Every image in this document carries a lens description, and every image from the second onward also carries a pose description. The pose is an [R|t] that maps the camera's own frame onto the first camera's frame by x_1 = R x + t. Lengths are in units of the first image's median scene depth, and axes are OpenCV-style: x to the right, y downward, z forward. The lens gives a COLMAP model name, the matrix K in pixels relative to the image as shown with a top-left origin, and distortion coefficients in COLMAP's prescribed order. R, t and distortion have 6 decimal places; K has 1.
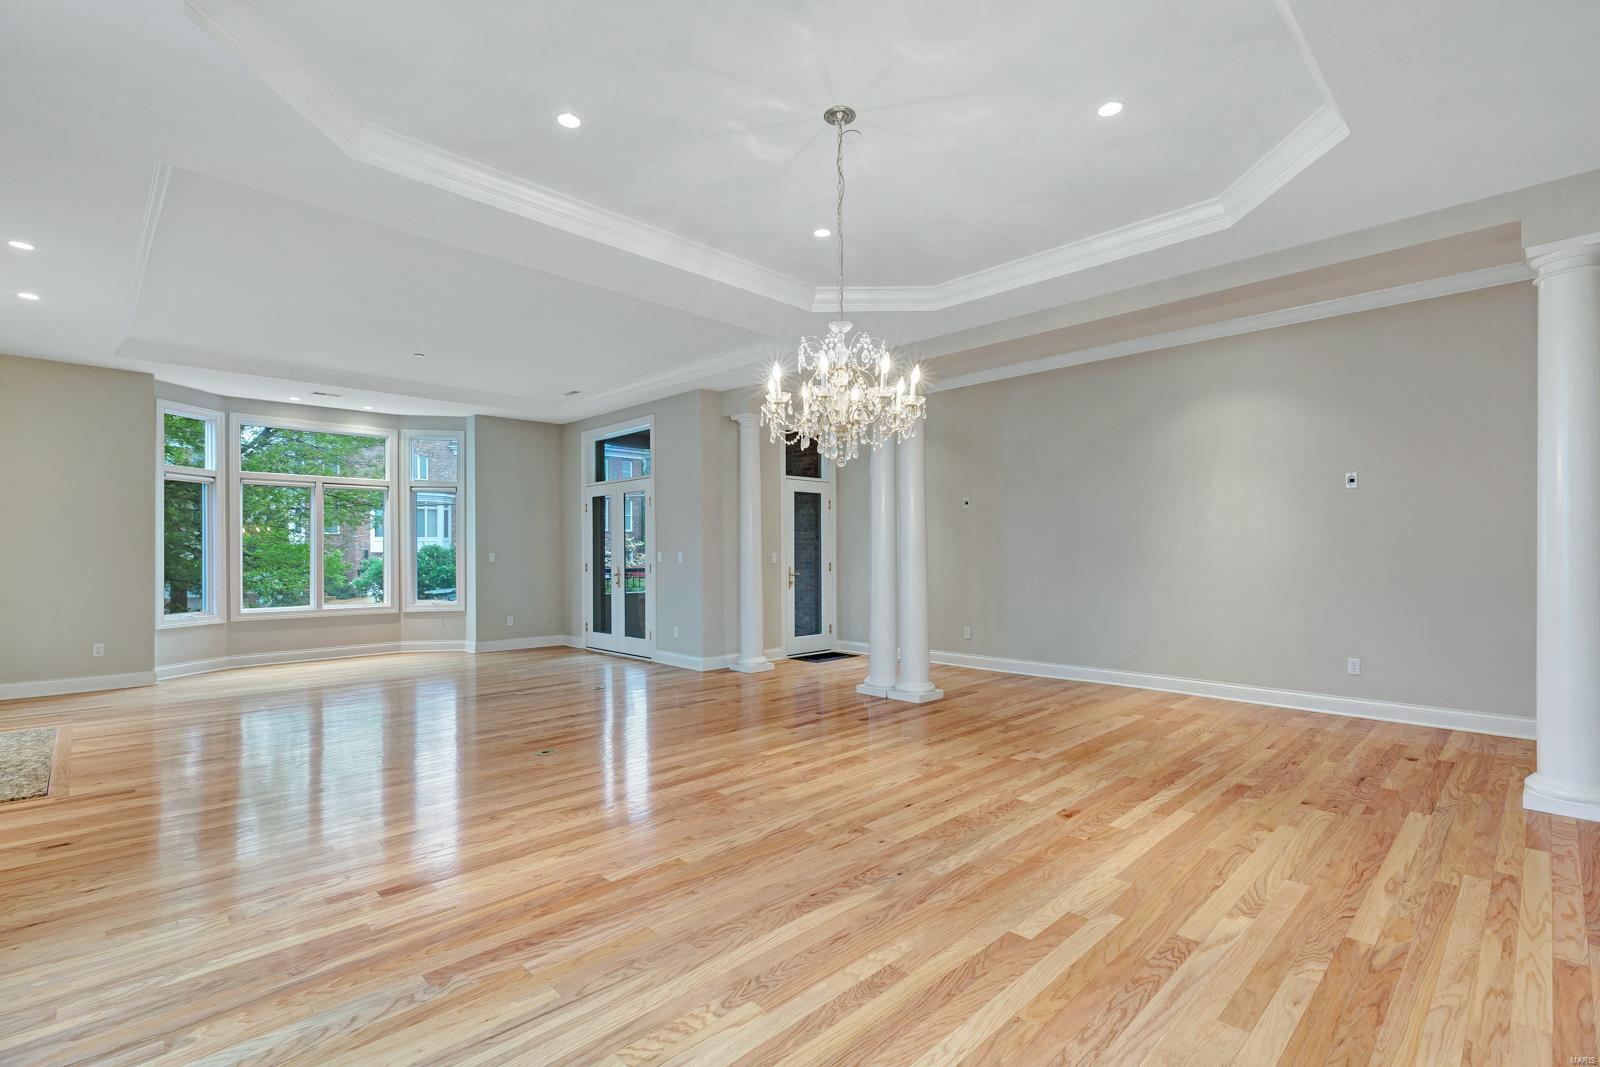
lens RADIAL K [[732.4, 0, 798.6], [0, 732.4, 538.4], [0, 0, 1]] dist [0.002263, 0.000855]
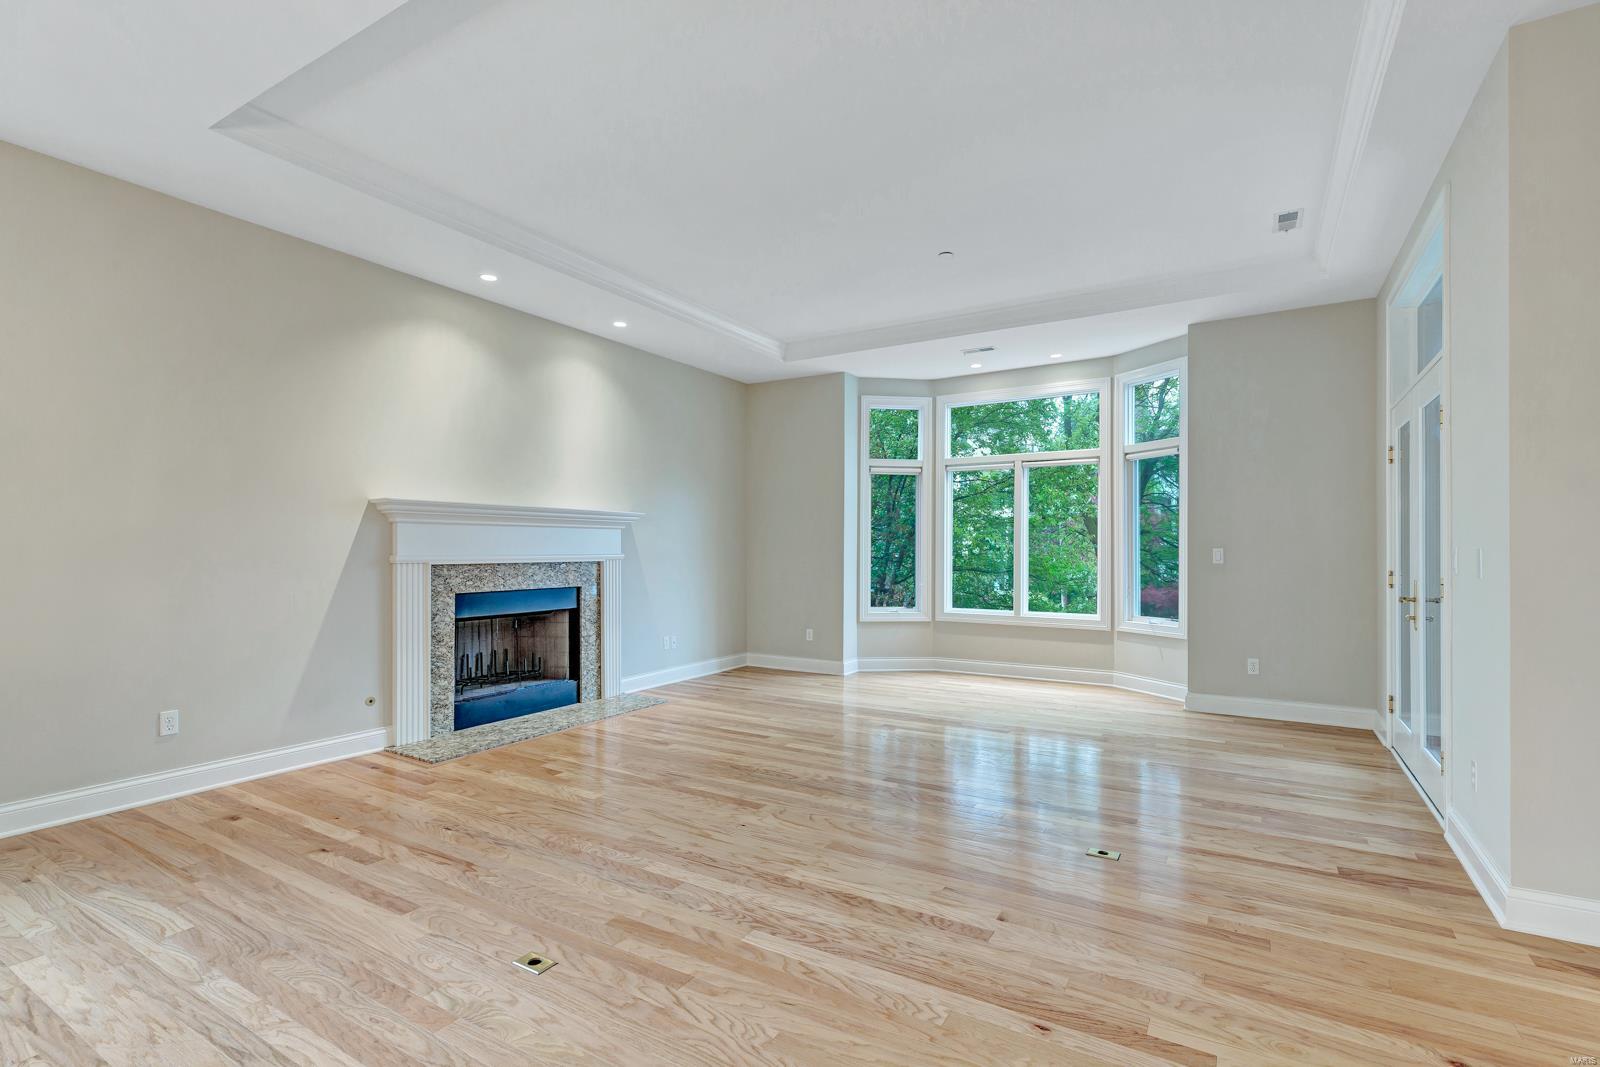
lens RADIAL K [[742.6, 0, 803.6], [0, 742.6, 548.2], [0, 0, 1]] dist [0.001017, 0.000224]
pose [[0.249298, 0.003734, -0.968420, 0.210047], [0.016038, 0.999840, 0.007983, 0.024333], [0.968294, -0.017521, 0.249198, 1.303502]]
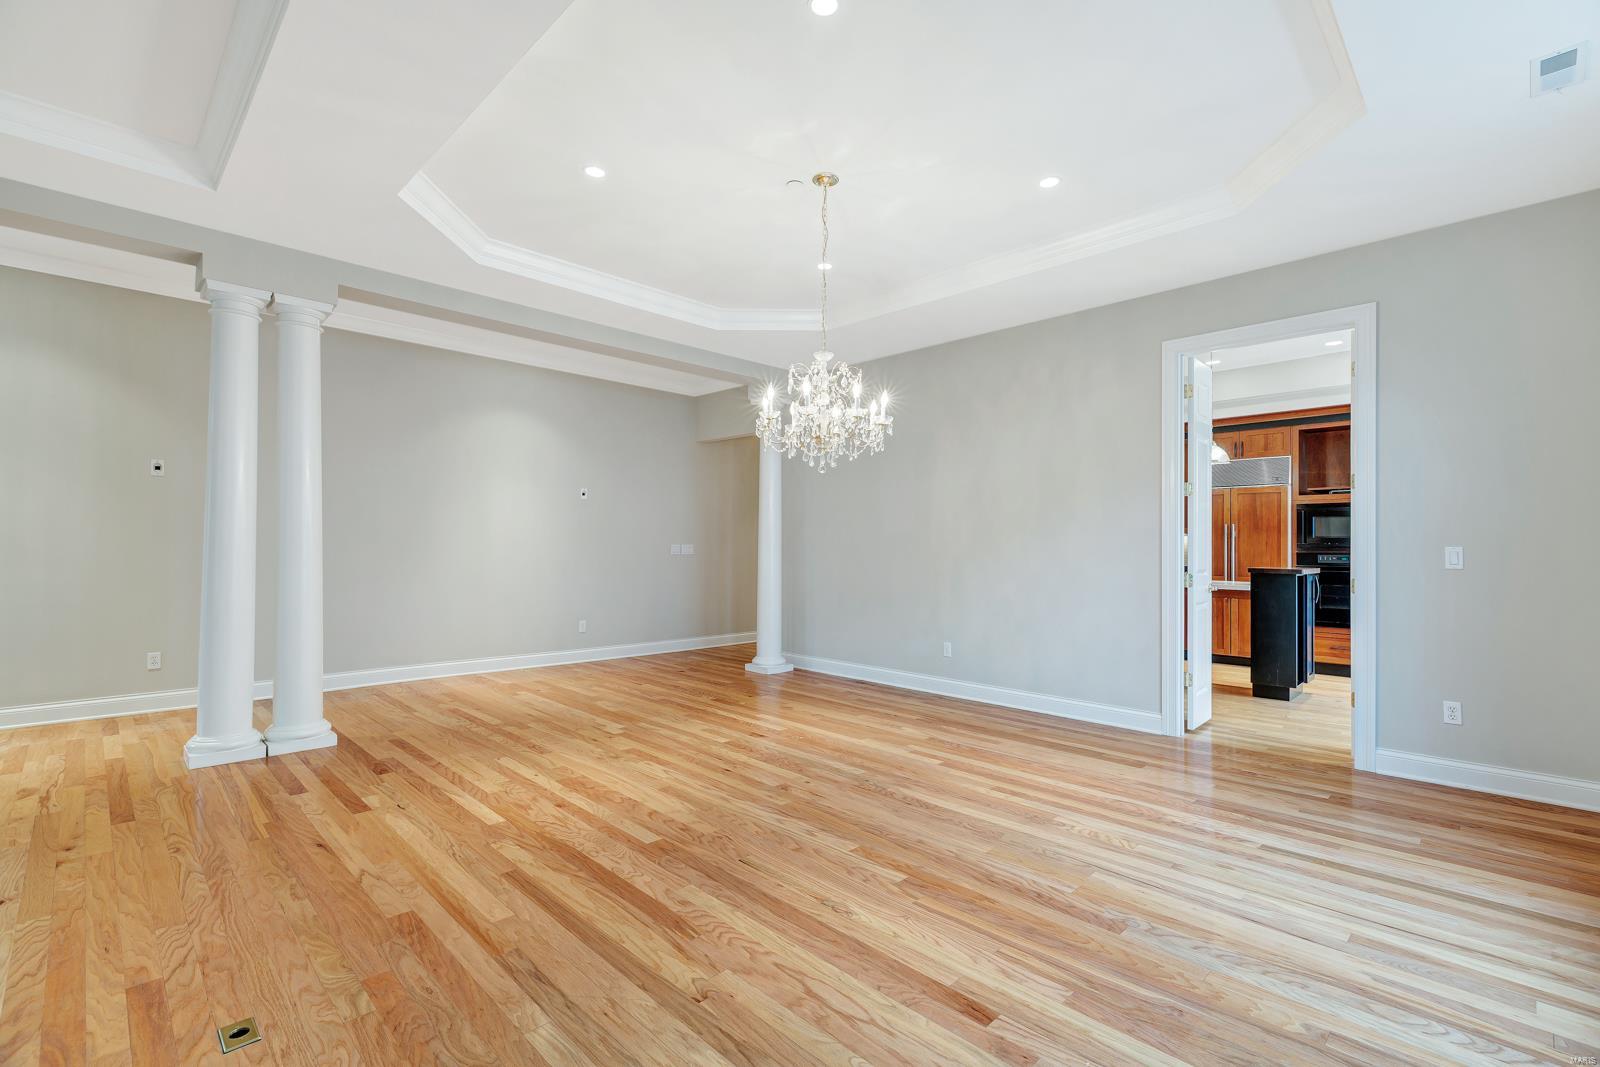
lens RADIAL K [[722.6, 0, 800.1], [0, 722.6, 527.6], [0, 0, 1]] dist [0.001753, 0.000314]
pose [[-0.003571, 0.030390, 0.999532, -0.929984], [-0.027808, 0.999149, -0.030478, 0.022950], [-0.999607, -0.027904, -0.002723, 0.867071]]
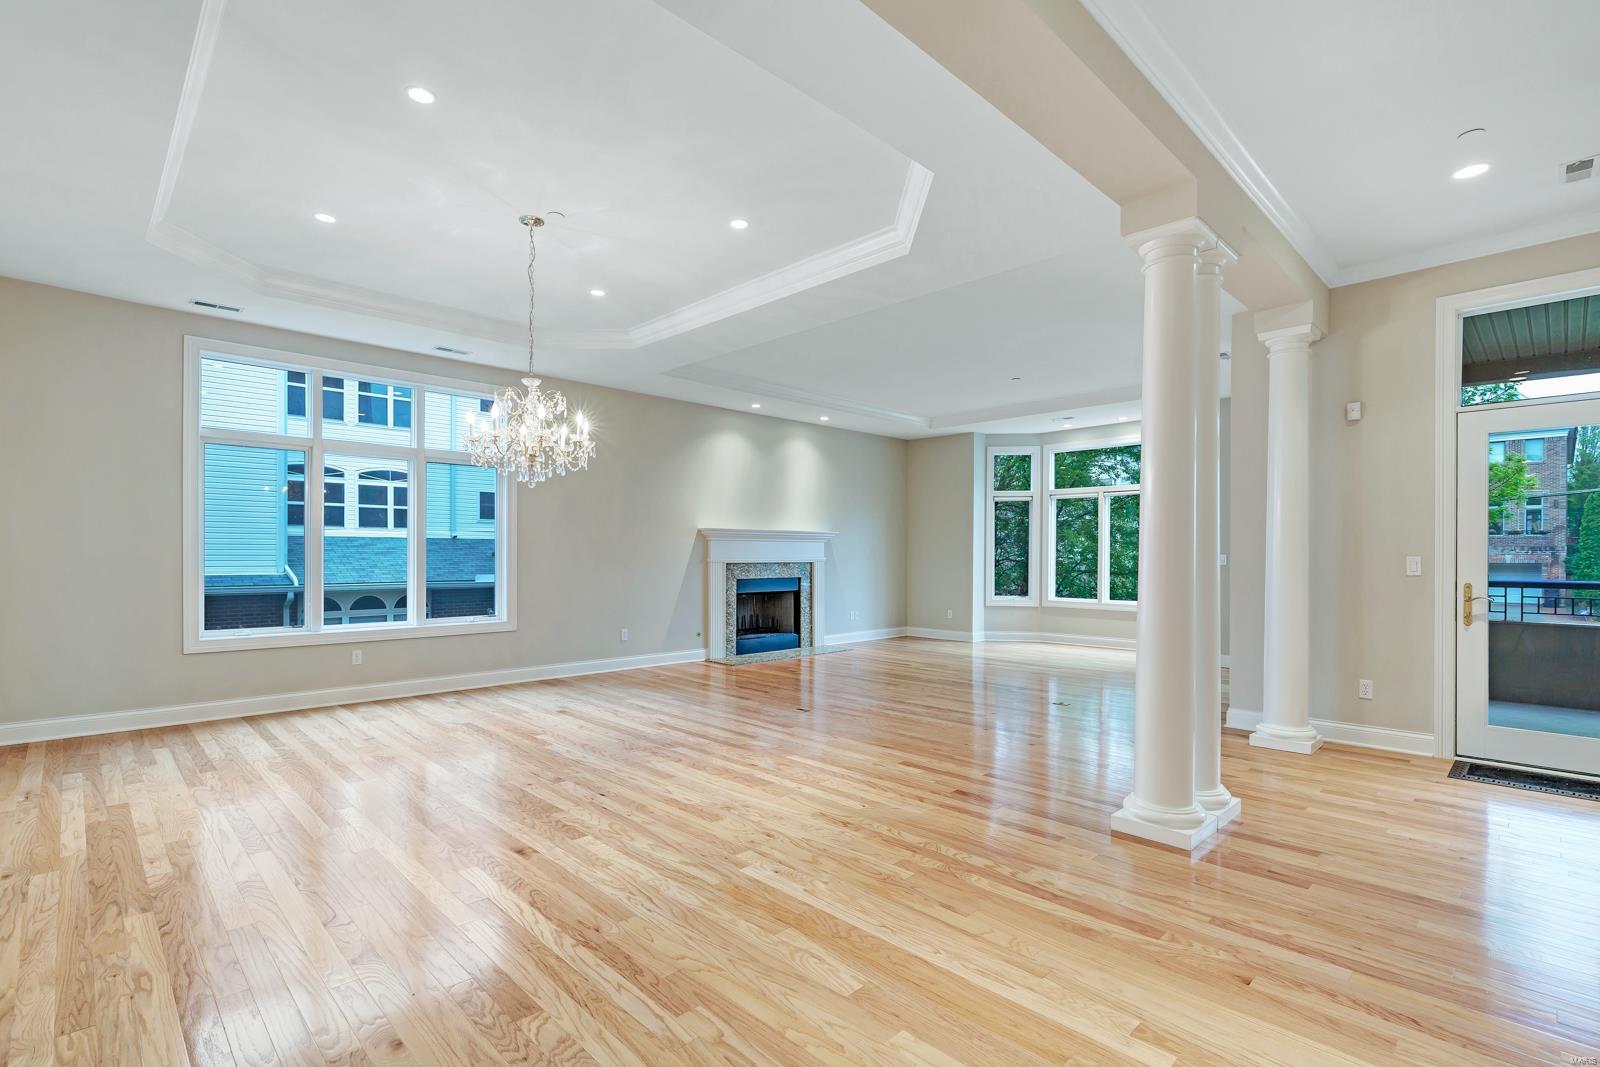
lens RADIAL K [[741.2, 0, 804.5], [0, 741.2, 557.3], [0, 0, 1]] dist [0.004474, 0.001095]
pose [[0.004427, 0.007836, -0.999959, 1.162201], [0.016975, 0.999825, 0.007910, 0.020220], [0.999846, -0.017009, 0.004294, 1.239458]]
